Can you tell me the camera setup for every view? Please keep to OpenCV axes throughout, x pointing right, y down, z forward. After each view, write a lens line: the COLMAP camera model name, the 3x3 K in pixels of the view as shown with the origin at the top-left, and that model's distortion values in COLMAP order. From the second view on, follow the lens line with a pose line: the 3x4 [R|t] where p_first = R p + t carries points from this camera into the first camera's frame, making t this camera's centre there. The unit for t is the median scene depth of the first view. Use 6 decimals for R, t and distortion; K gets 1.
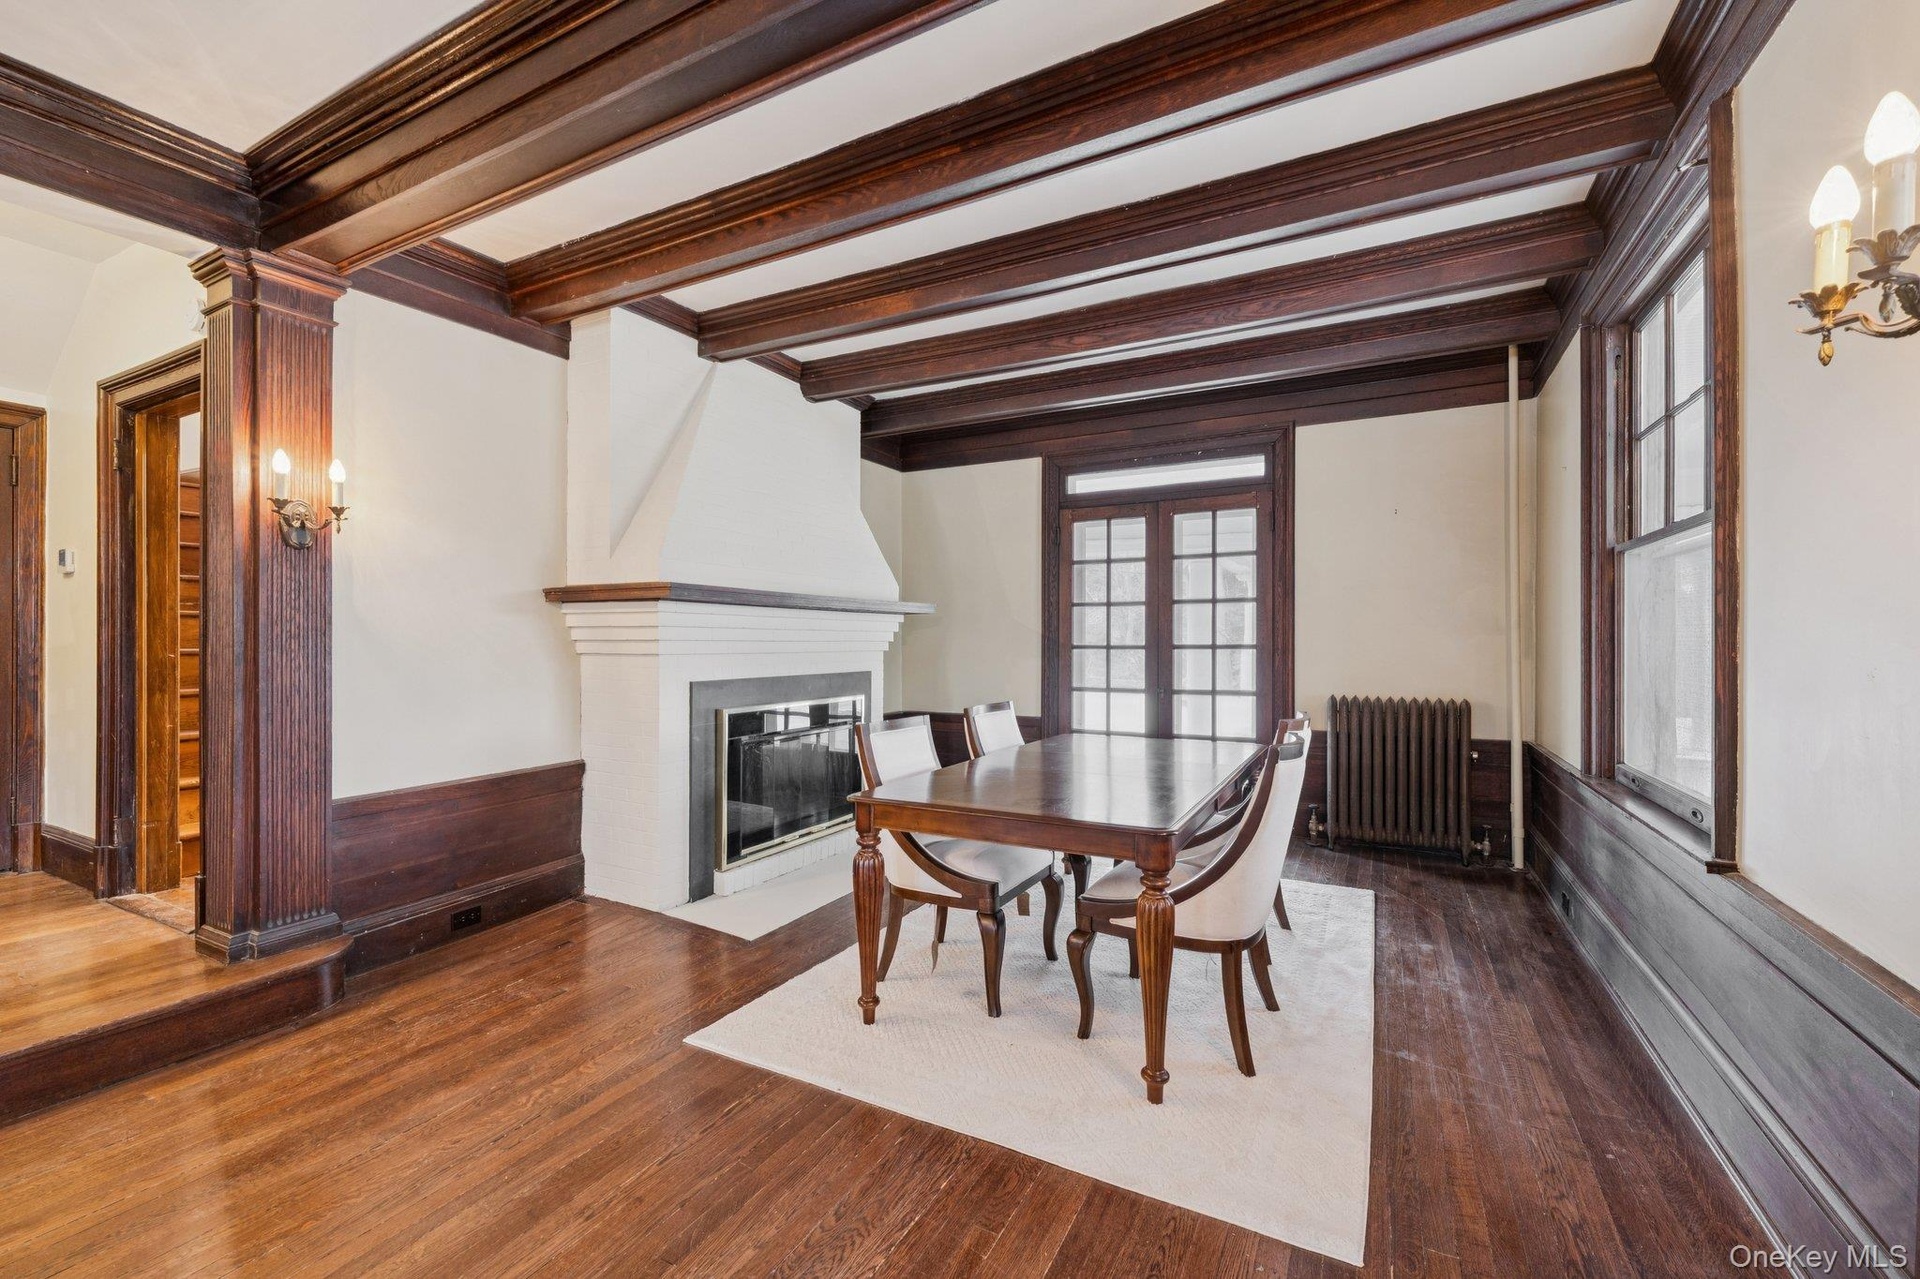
lens RADIAL K [[787.1, 0, 956.9], [0, 787.1, 637.0], [0, 0, 1]] dist [0.003542, -0.000786]
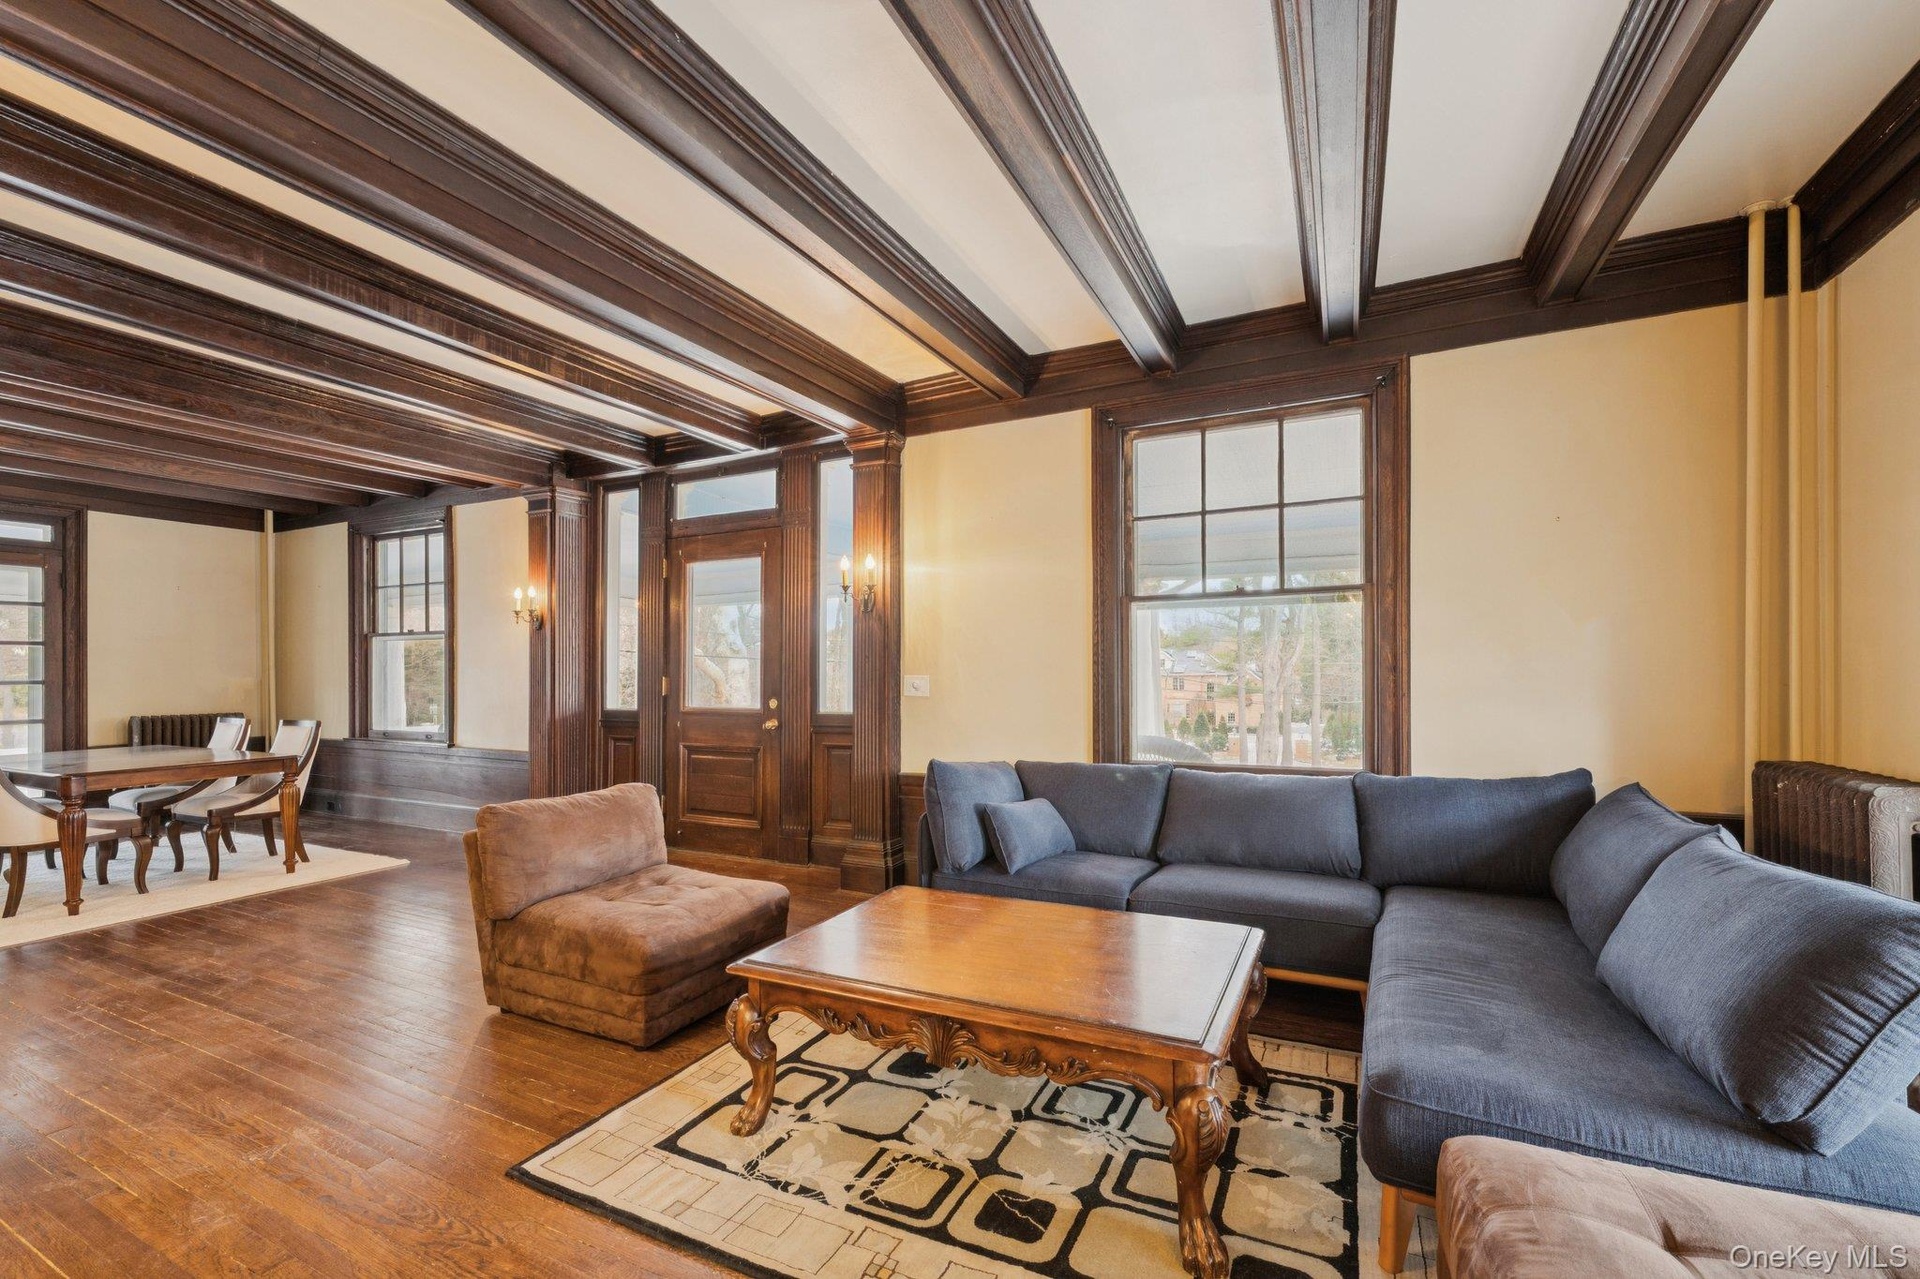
lens RADIAL K [[787.1, 0, 959.3], [0, 787.1, 657.4], [0, 0, 1]] dist [0.003542, -0.000786]
pose [[-0.025034, 0.014232, 0.999585, -0.884329], [0.001844, 0.999898, -0.014190, -0.007140], [-0.999685, 0.001488, -0.025057, -0.383140]]
